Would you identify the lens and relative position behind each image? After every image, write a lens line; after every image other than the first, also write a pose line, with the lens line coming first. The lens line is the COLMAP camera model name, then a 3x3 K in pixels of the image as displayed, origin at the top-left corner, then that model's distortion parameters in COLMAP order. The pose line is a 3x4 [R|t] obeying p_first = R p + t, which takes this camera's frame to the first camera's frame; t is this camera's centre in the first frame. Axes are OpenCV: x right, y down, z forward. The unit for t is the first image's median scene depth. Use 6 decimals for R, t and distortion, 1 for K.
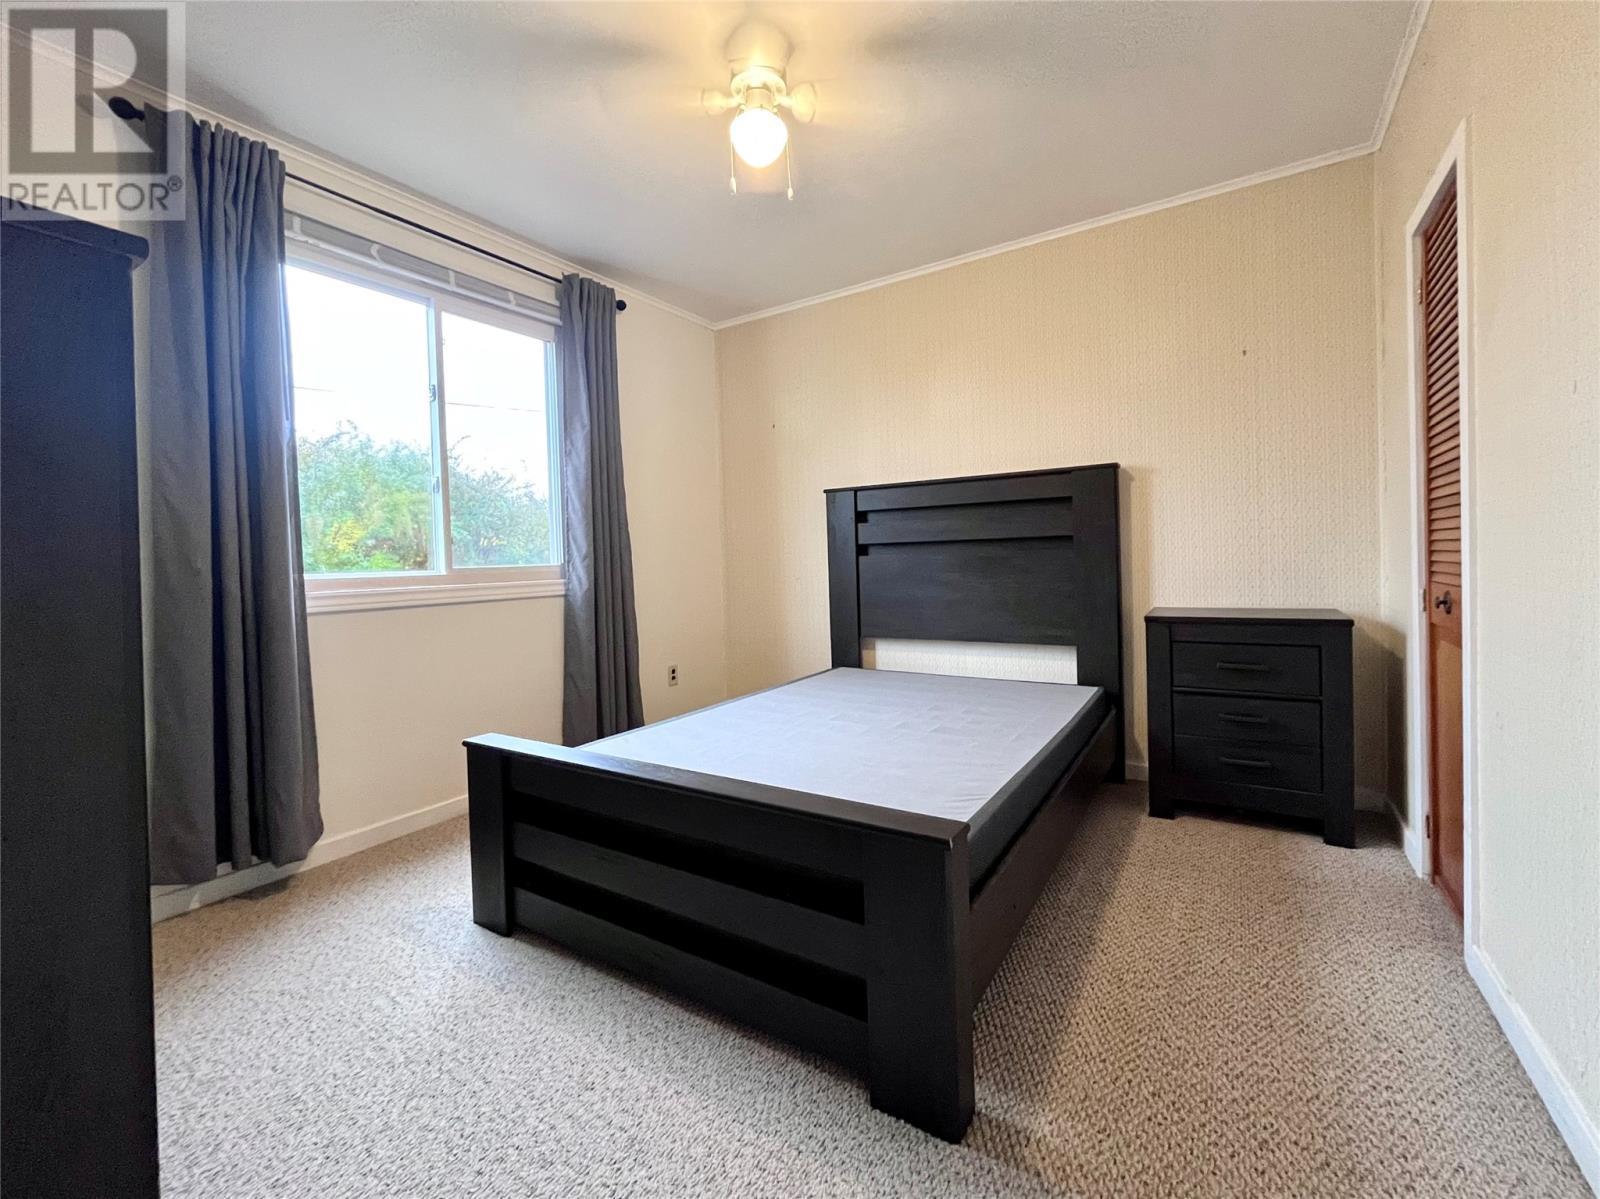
lens RADIAL K [[676.0, 0, 801.9], [0, 676.0, 593.6], [0, 0, 1]] dist [-0.000888, 0.000110]
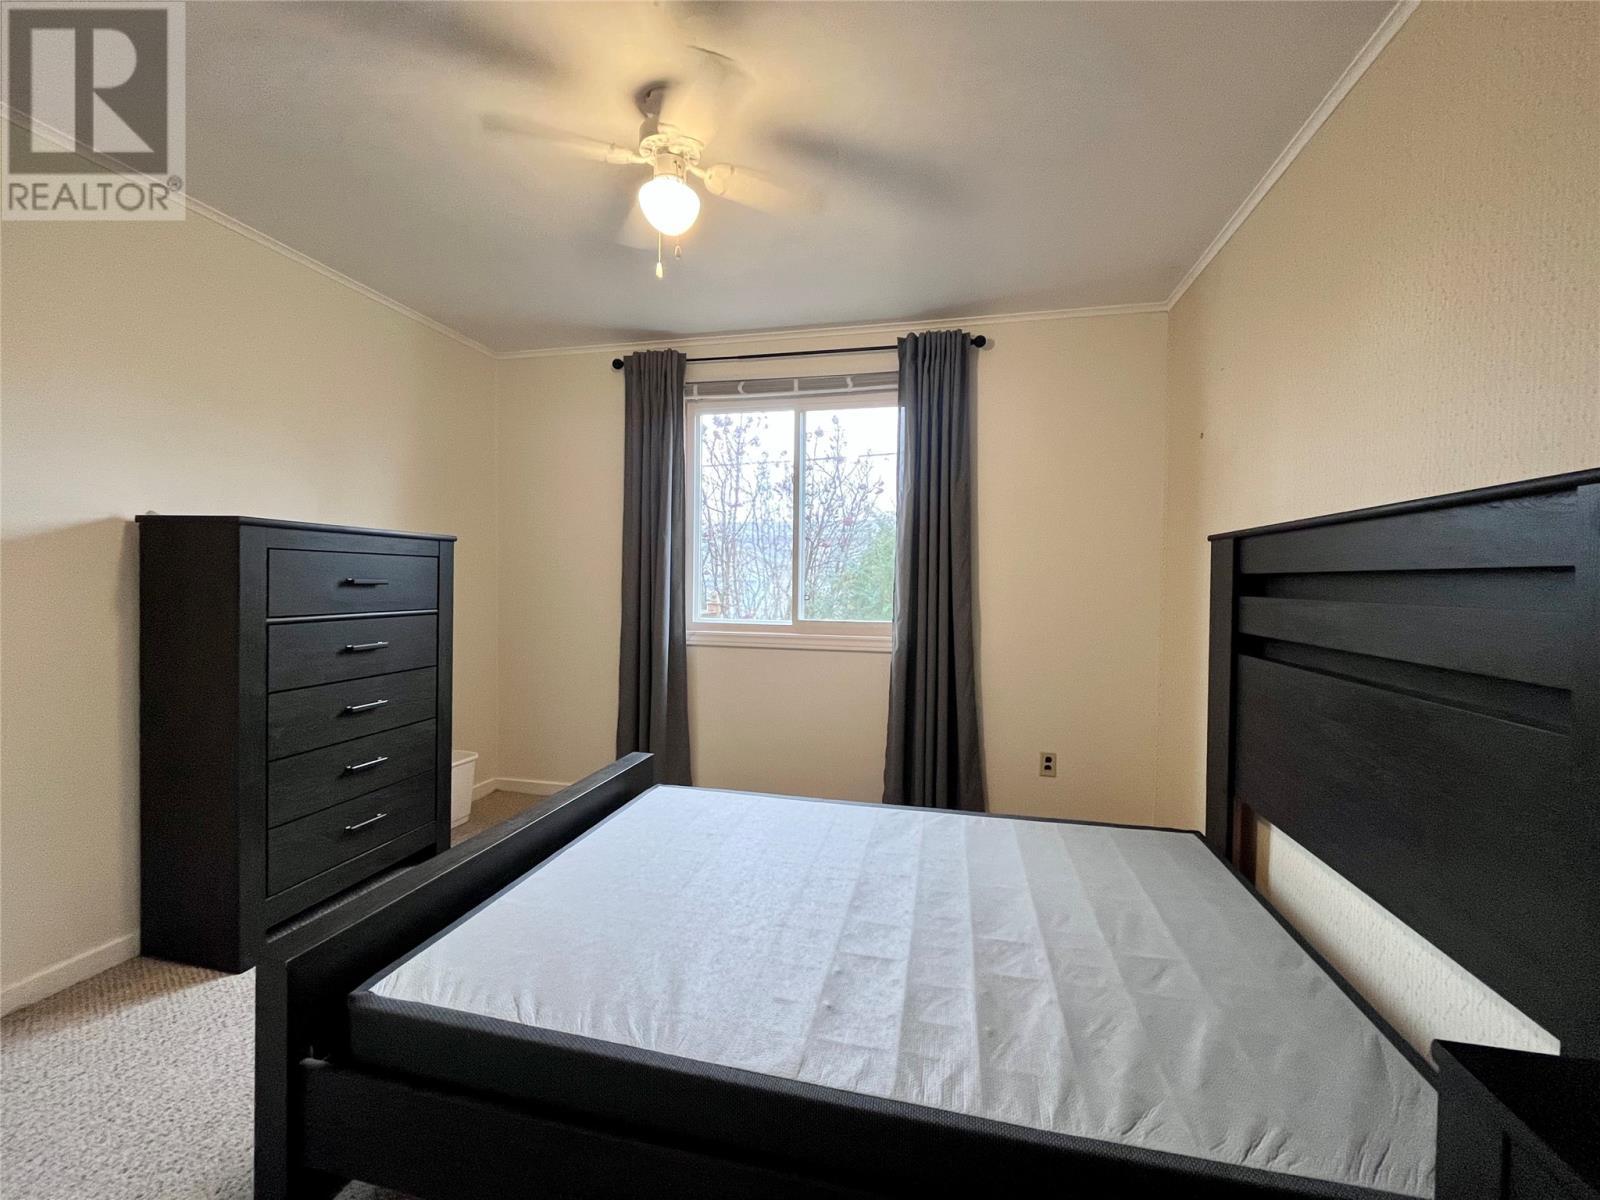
lens RADIAL K [[644.0, 0, 804.5], [0, 644.0, 592.3], [0, 0, 1]] dist [-0.001194, -0.000337]
pose [[0.316103, 0.060959, -0.946765, 0.552597], [-0.080361, 0.996068, 0.037303, -0.114854], [0.945315, 0.064291, 0.319758, 0.576580]]
